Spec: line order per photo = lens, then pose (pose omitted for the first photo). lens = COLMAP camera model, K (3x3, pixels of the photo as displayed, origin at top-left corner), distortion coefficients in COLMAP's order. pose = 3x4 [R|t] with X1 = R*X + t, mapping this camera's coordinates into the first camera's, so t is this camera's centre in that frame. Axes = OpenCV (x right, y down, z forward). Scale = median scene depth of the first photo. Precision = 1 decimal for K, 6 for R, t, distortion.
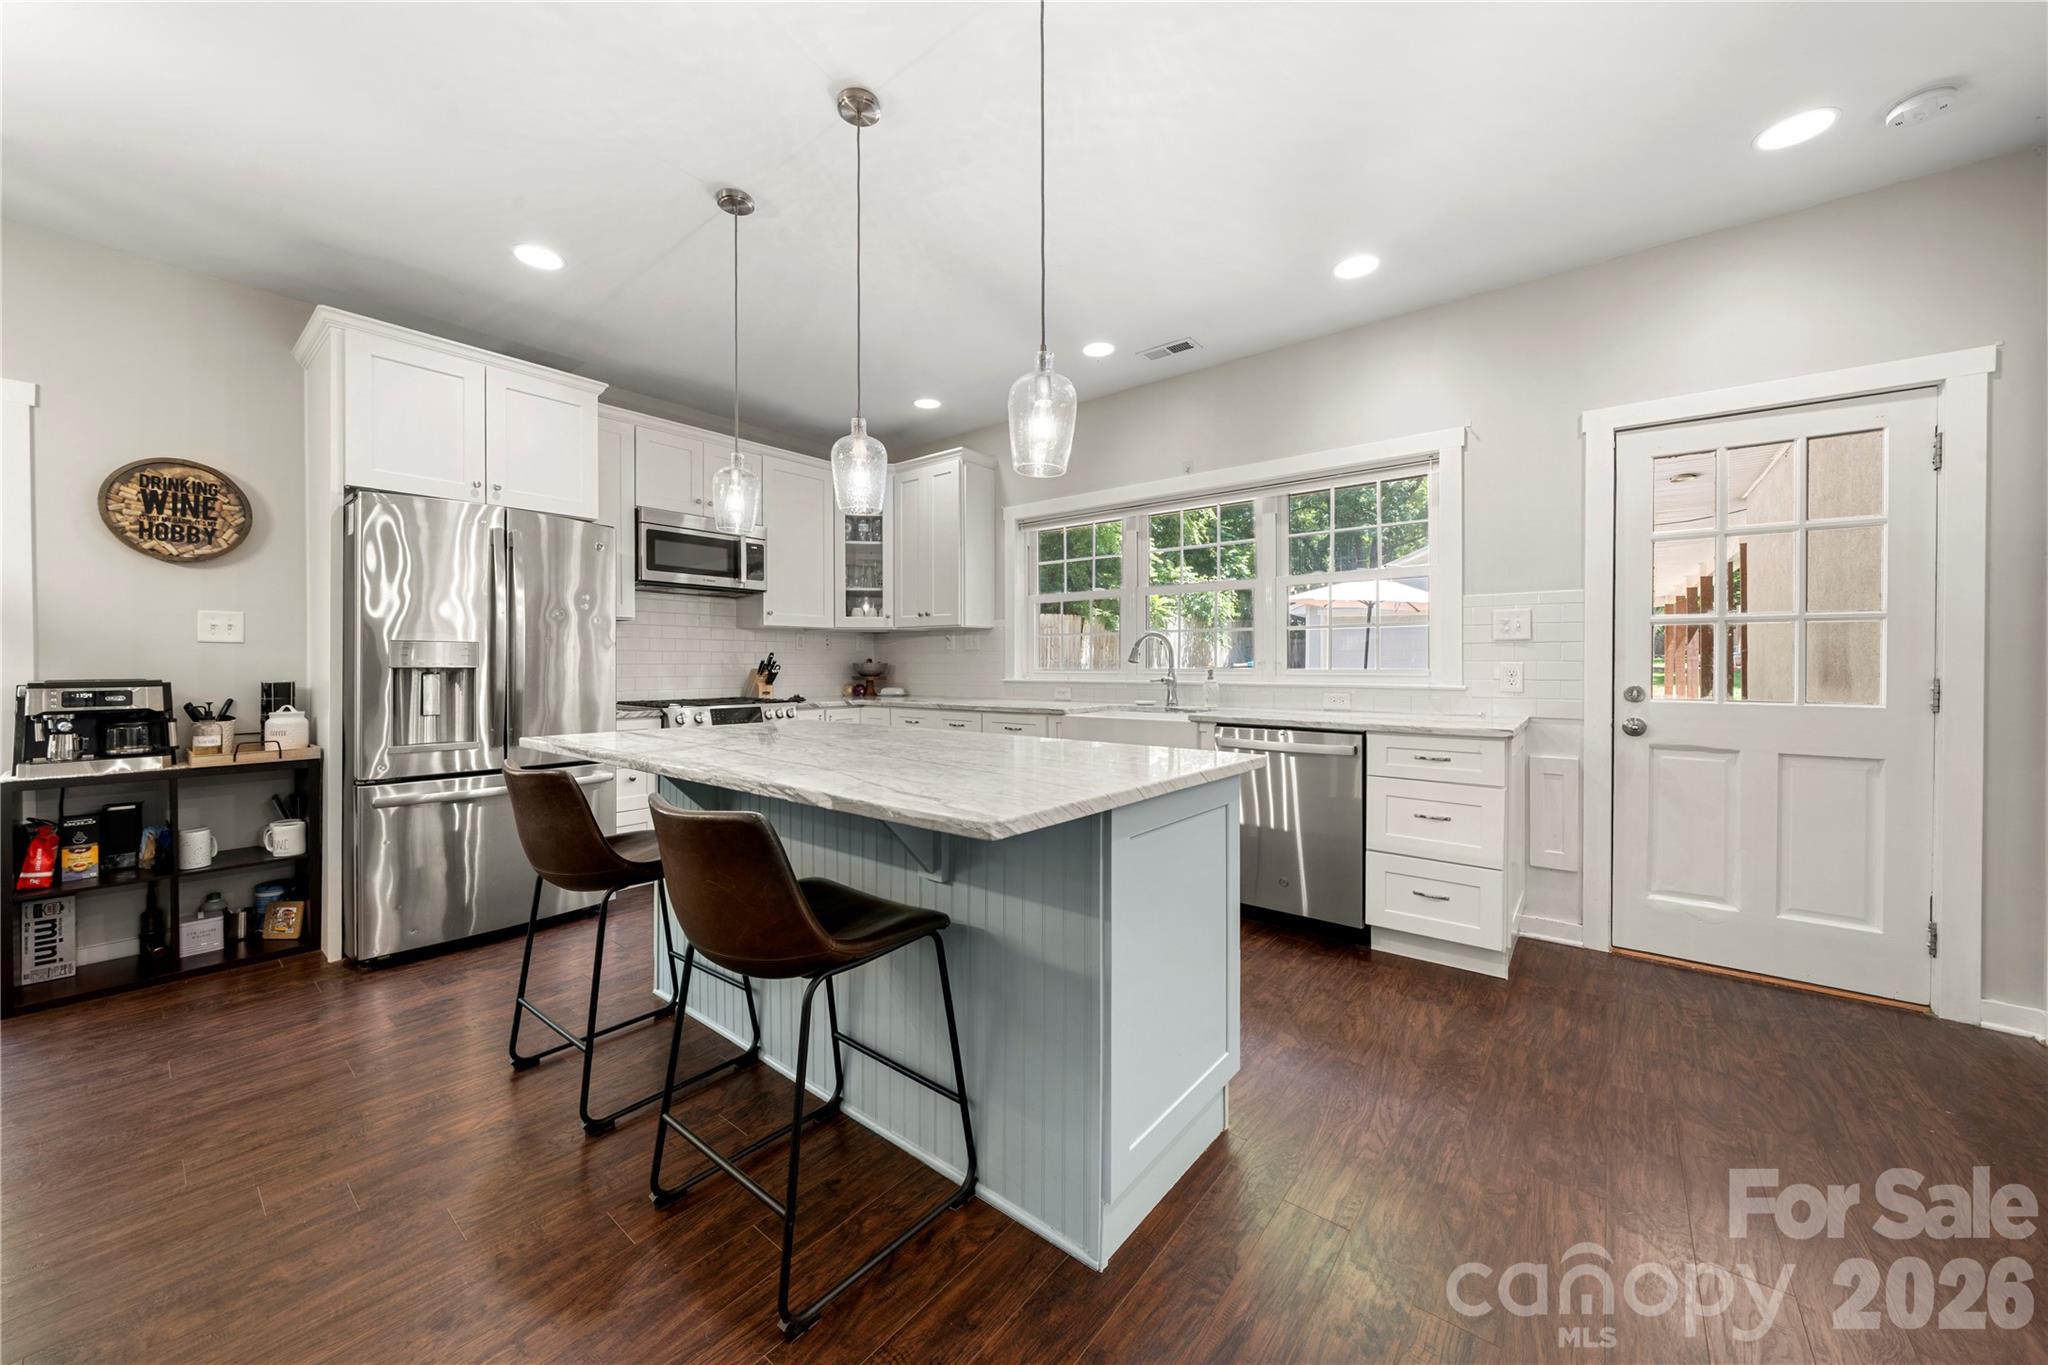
lens RADIAL K [[734.1, 0, 1021.4], [0, 734.1, 674.7], [0, 0, 1]] dist [-0.008720, 0.000027]
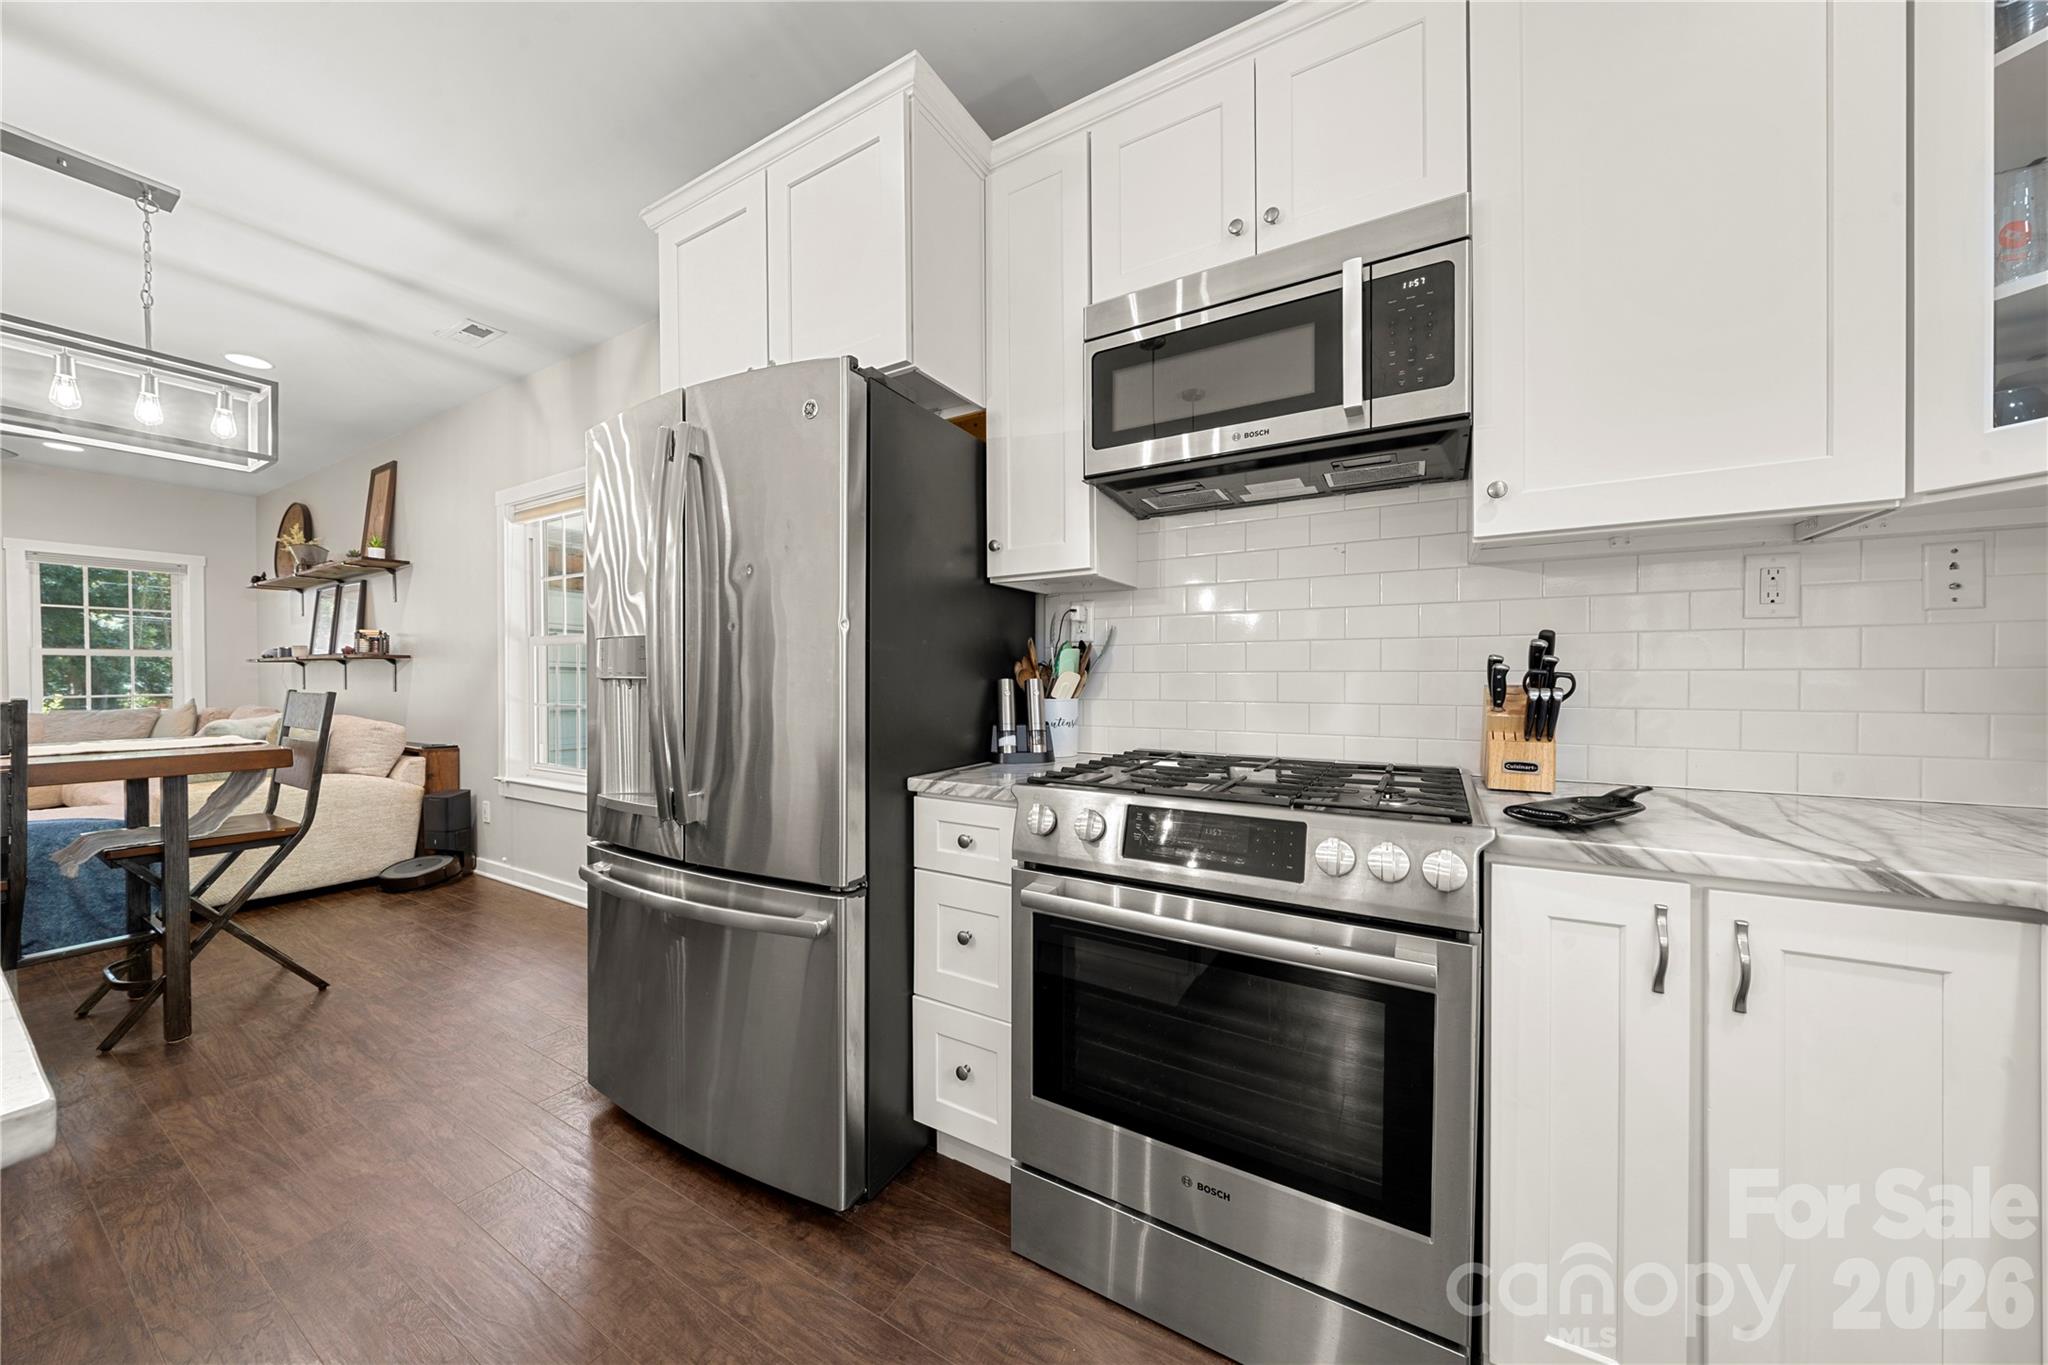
lens RADIAL K [[699.6, 0, 1009.9], [0, 699.6, 682.7], [0, 0, 1]] dist [-0.002481, 0.000121]
pose [[0.131785, 0.010662, -0.991221, -0.153398], [-0.012241, 0.999883, 0.009127, -0.015500], [0.991203, 0.010931, 0.131900, 1.222978]]
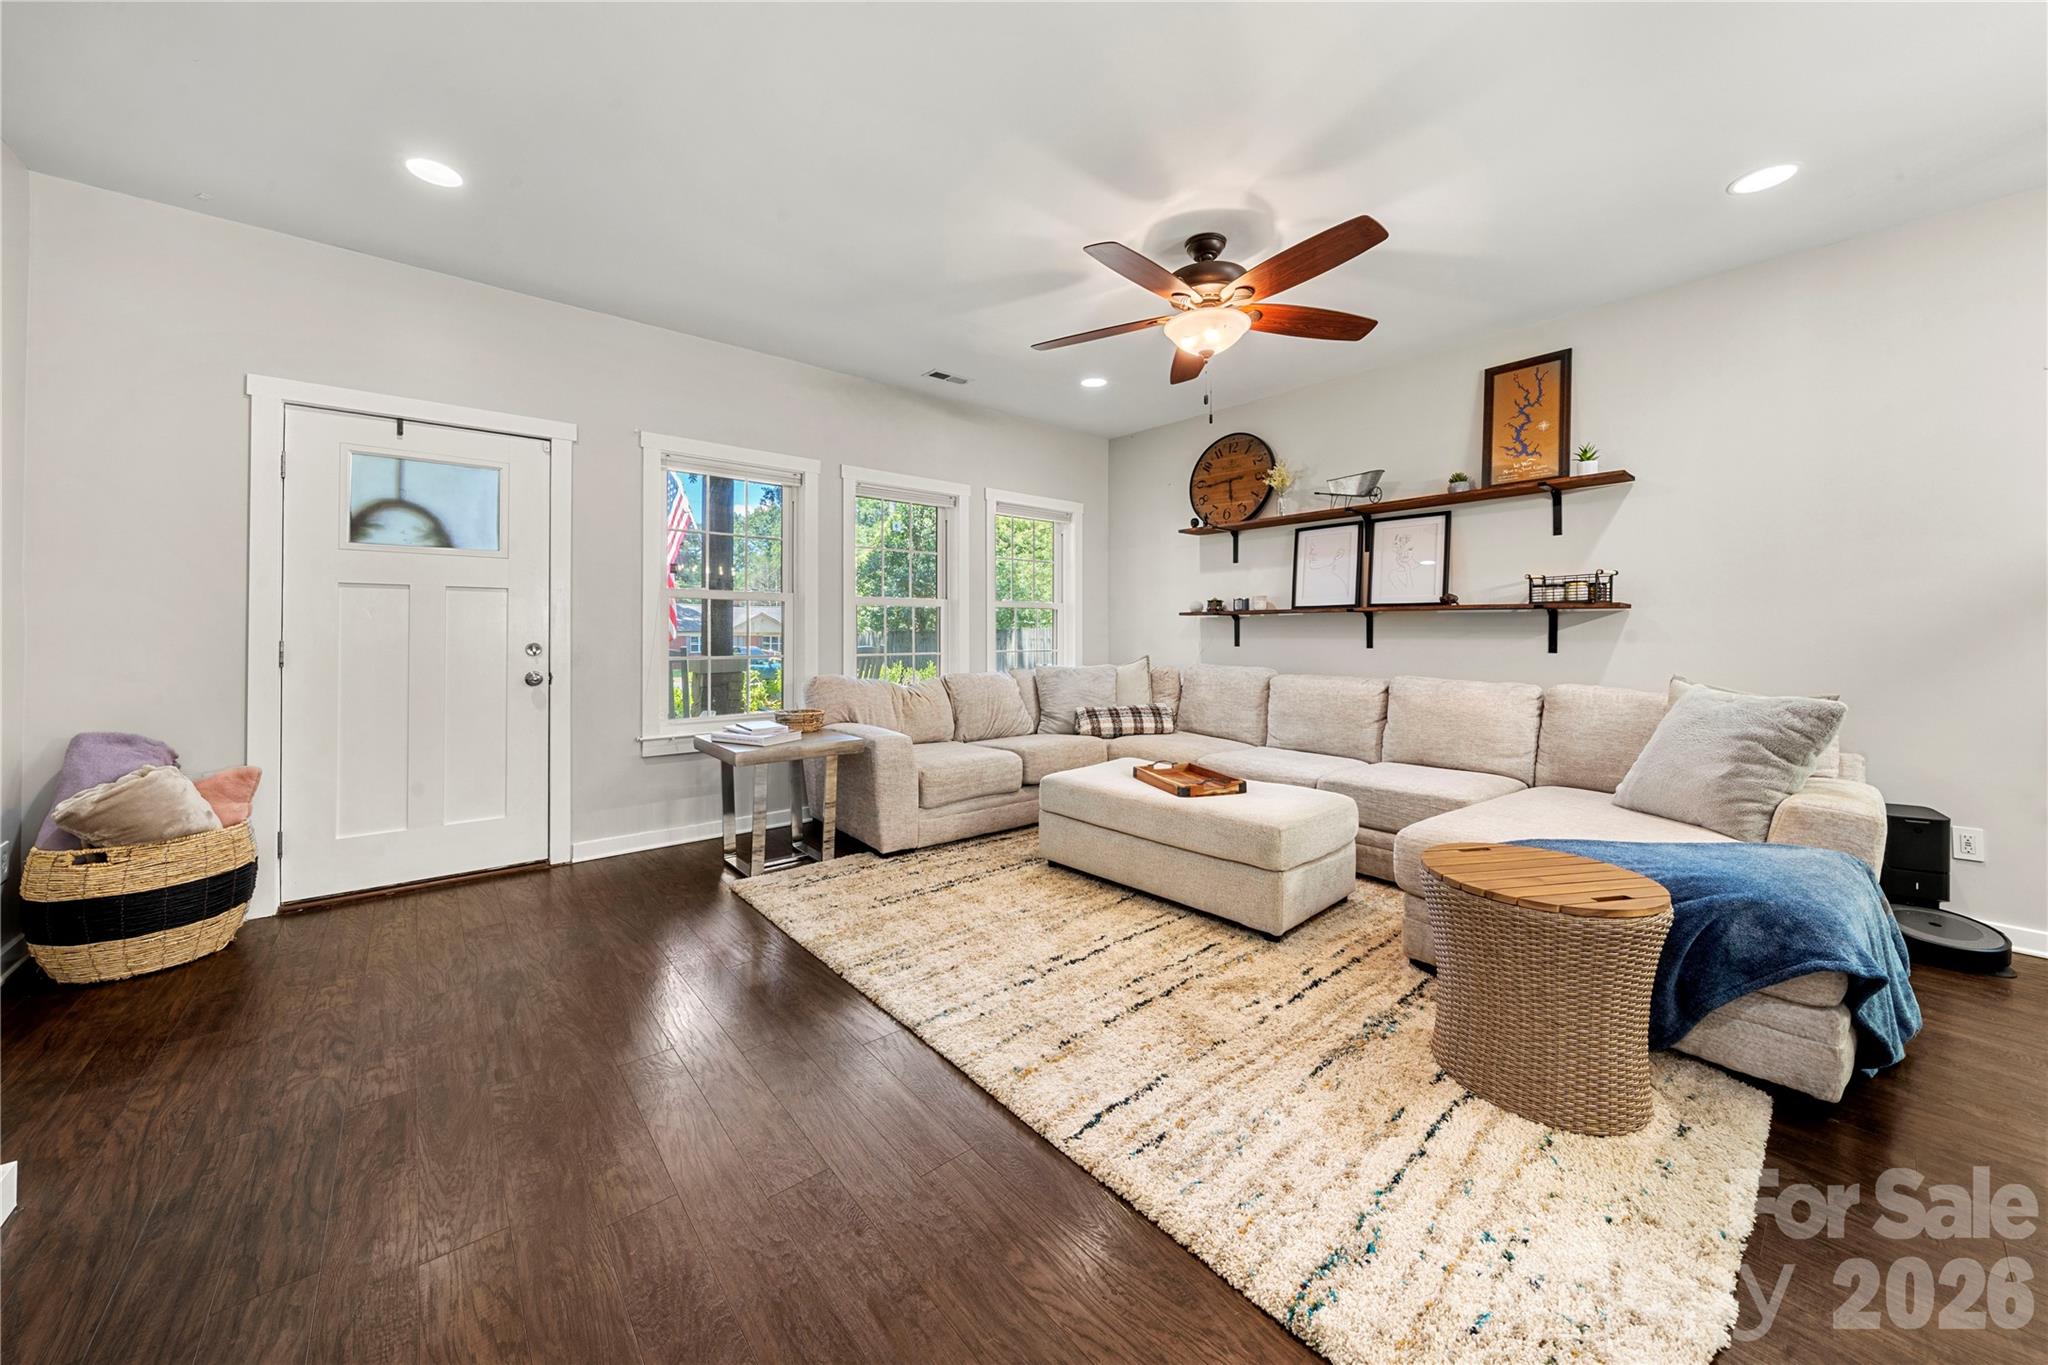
lens RADIAL K [[699.6, 0, 996.4], [0, 699.6, 630.0], [0, 0, 1]] dist [-0.002481, 0.000121]
pose [[-0.202675, -0.004104, -0.979237, -0.540642], [-0.018555, 0.999828, -0.000350, 0.014844], [0.979070, 0.018098, -0.202716, -0.668376]]
